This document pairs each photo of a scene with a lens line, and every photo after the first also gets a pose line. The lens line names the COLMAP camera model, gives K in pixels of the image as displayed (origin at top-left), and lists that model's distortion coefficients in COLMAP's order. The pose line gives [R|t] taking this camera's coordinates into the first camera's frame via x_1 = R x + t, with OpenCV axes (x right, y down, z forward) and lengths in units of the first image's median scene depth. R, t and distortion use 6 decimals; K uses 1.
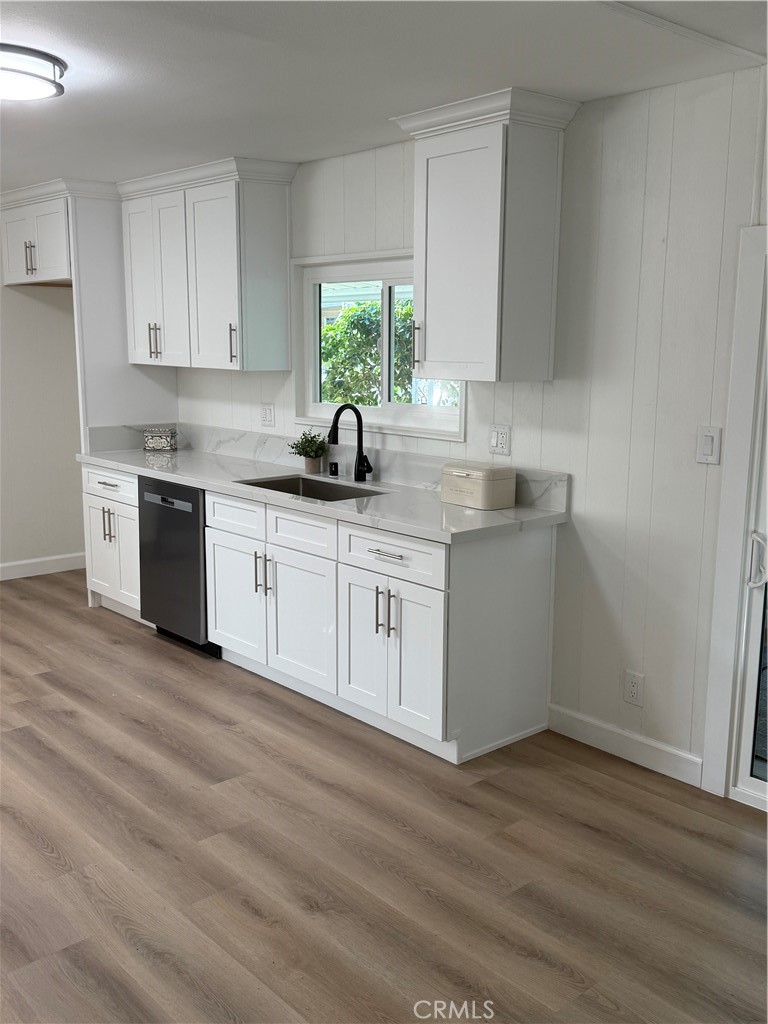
lens RADIAL K [[951.4, 0, 380.3], [0, 951.4, 509.0], [0, 0, 1]] dist [0.081569, 0.000000]
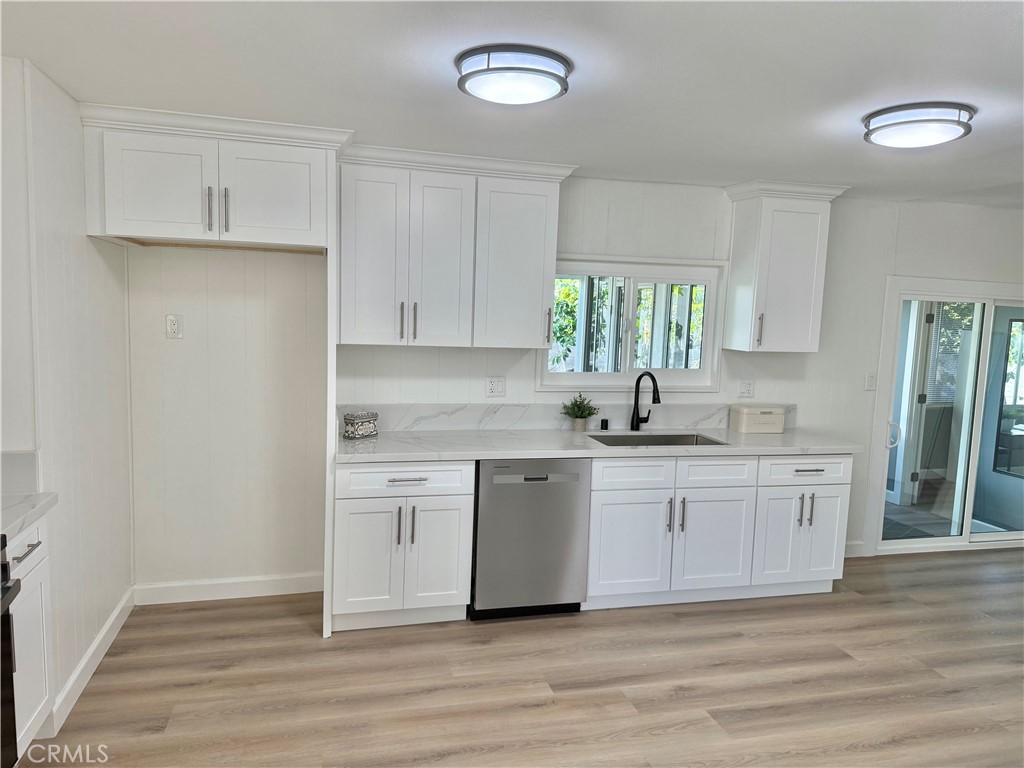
lens RADIAL K [[726.7, 0, 508.6], [0, 726.7, 385.9], [0, 0, 1]] dist [0.061988, -0.091092]
pose [[0.458654, -0.085559, 0.884487, -1.019259], [0.123094, 0.991875, 0.032116, -0.150183], [-0.880048, 0.094145, 0.465459, 0.725446]]
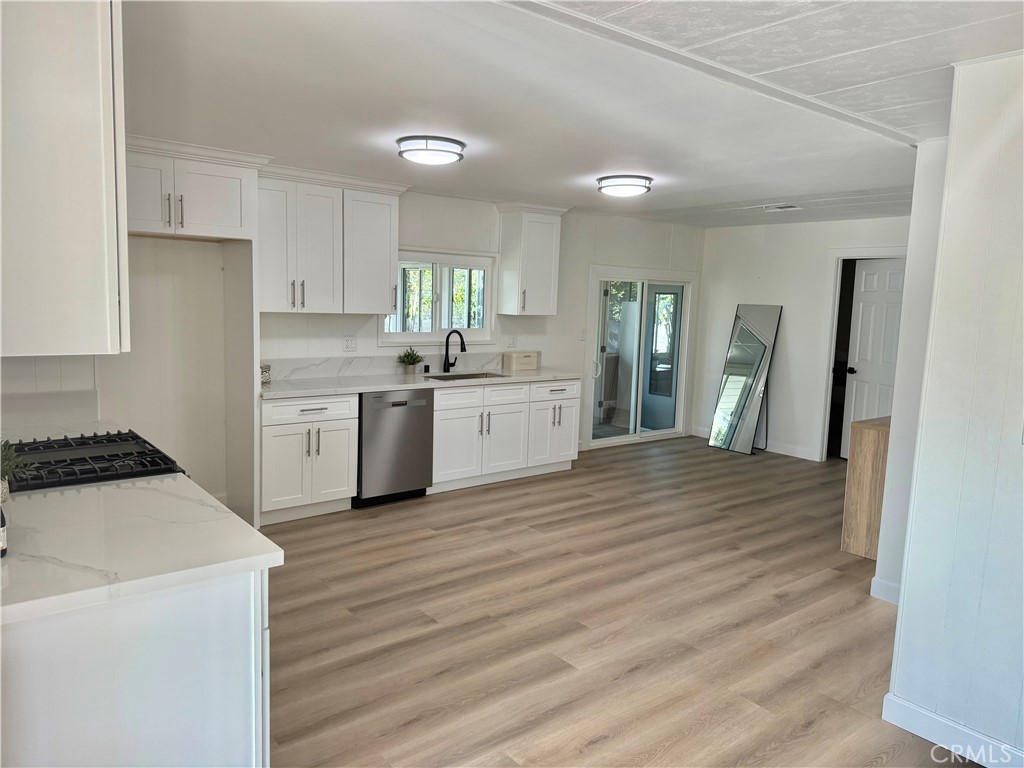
lens RADIAL K [[726.7, 0, 515.1], [0, 726.7, 385.1], [0, 0, 1]] dist [0.061988, -0.091092]
pose [[0.042024, -0.127370, 0.990965, -1.474437], [0.141757, 0.982567, 0.120280, -0.163002], [-0.989009, 0.135421, 0.059347, 0.833881]]
